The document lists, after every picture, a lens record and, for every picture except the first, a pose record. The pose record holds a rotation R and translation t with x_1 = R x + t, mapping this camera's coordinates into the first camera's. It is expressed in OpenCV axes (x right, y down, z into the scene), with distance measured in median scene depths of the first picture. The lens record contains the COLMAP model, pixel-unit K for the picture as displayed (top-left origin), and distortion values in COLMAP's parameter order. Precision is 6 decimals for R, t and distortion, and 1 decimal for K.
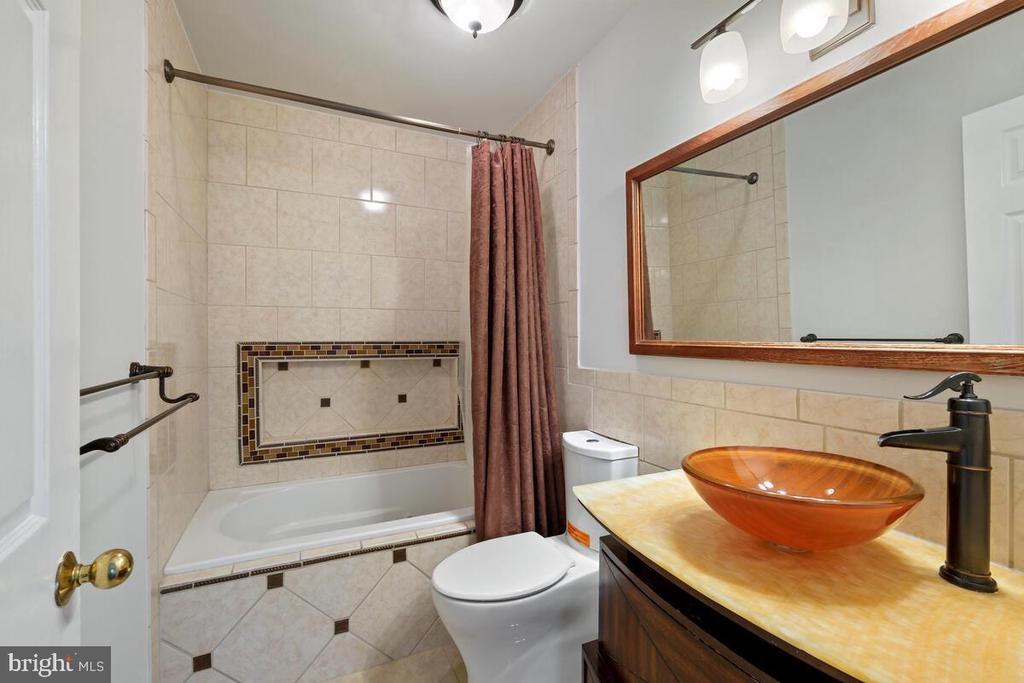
lens RADIAL K [[452.5, 0, 511.6], [0, 452.5, 336.7], [0, 0, 1]] dist [-0.000830, -0.000047]
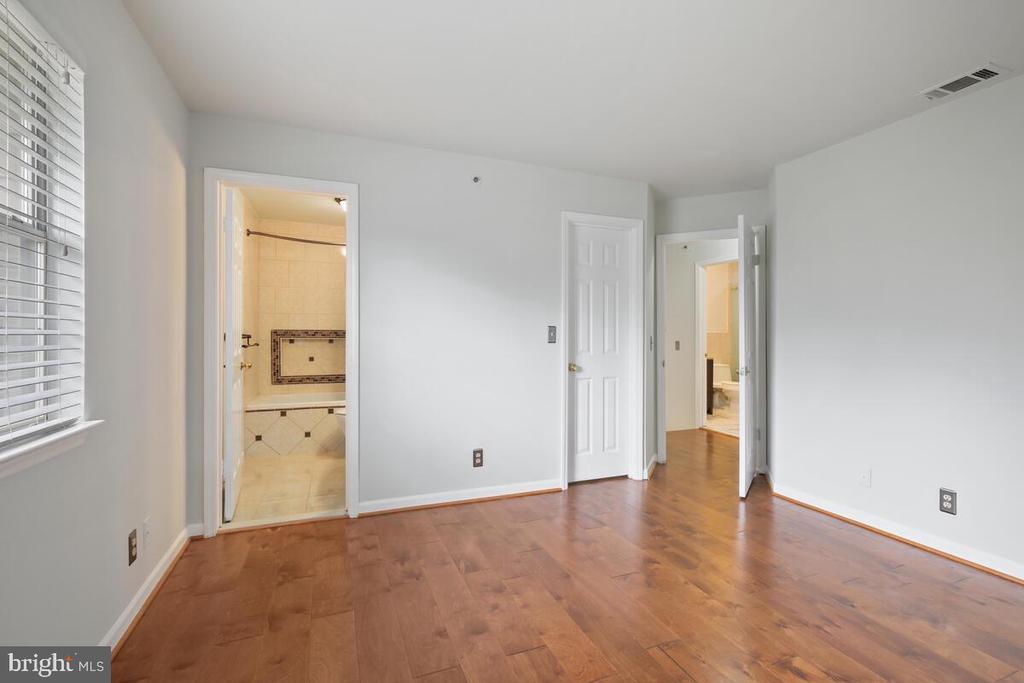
lens RADIAL K [[452.5, 0, 511.6], [0, 452.5, 336.7], [0, 0, 1]] dist [-0.000830, -0.000047]
pose [[0.998190, 0.010144, -0.059273, 0.703322], [-0.009823, 0.999936, 0.005696, 0.022274], [0.059327, -0.005103, 0.998226, -1.146362]]
